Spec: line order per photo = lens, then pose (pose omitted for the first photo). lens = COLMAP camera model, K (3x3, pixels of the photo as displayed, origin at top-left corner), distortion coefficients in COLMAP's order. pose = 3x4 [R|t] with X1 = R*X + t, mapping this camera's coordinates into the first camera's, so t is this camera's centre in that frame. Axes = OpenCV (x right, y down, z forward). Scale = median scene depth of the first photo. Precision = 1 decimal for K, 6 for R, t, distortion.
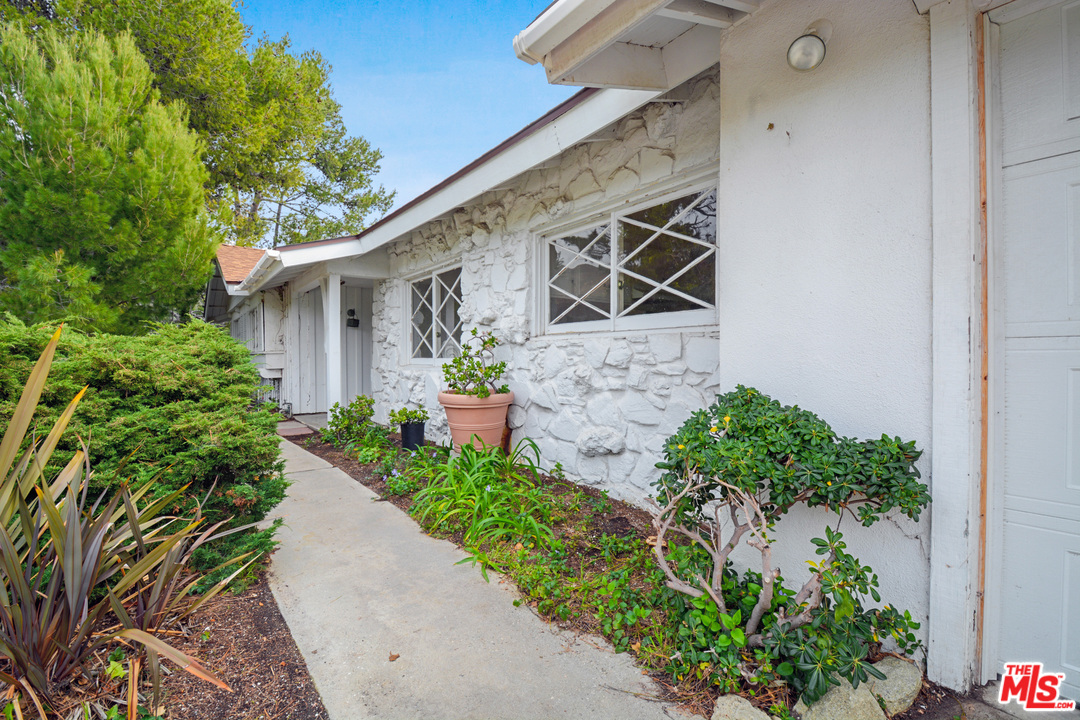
lens RADIAL K [[474.8, 0, 540.6], [0, 474.8, 359.4], [0, 0, 1]] dist [-0.006902, -0.007171]
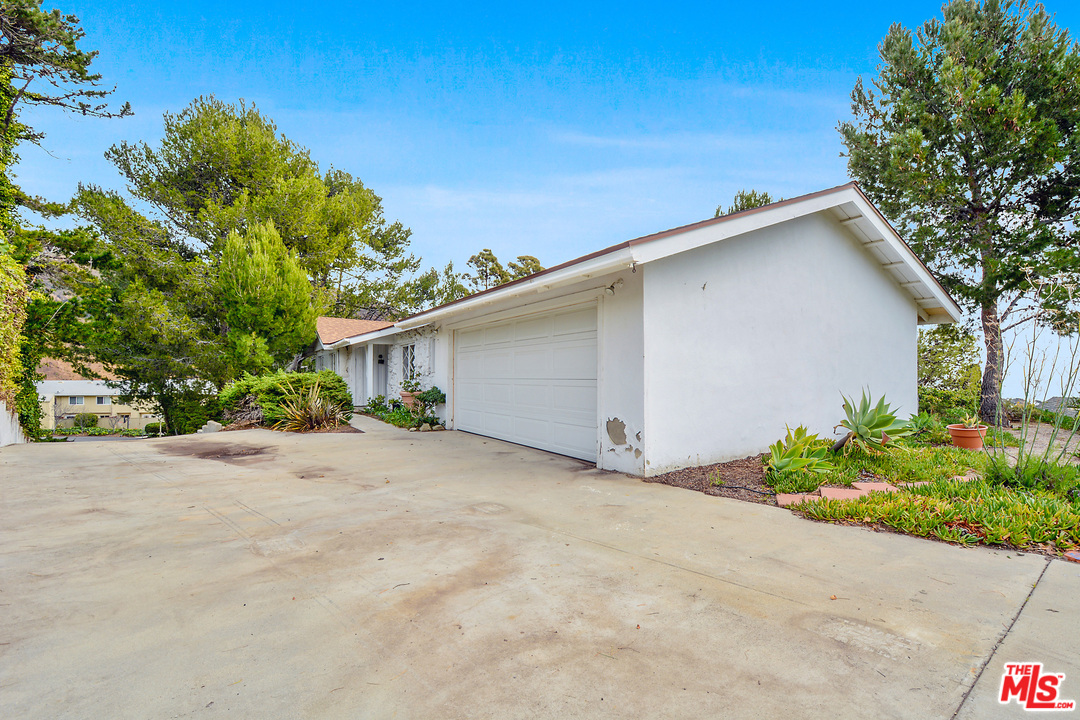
lens RADIAL K [[474.8, 0, 538.9], [0, 474.8, 366.2], [0, 0, 1]] dist [-0.006902, -0.007171]
pose [[0.995192, -0.005003, -0.097818, 0.527389], [0.002674, 0.999710, -0.023919, -0.008593], [0.097910, 0.023543, 0.994917, -1.056736]]
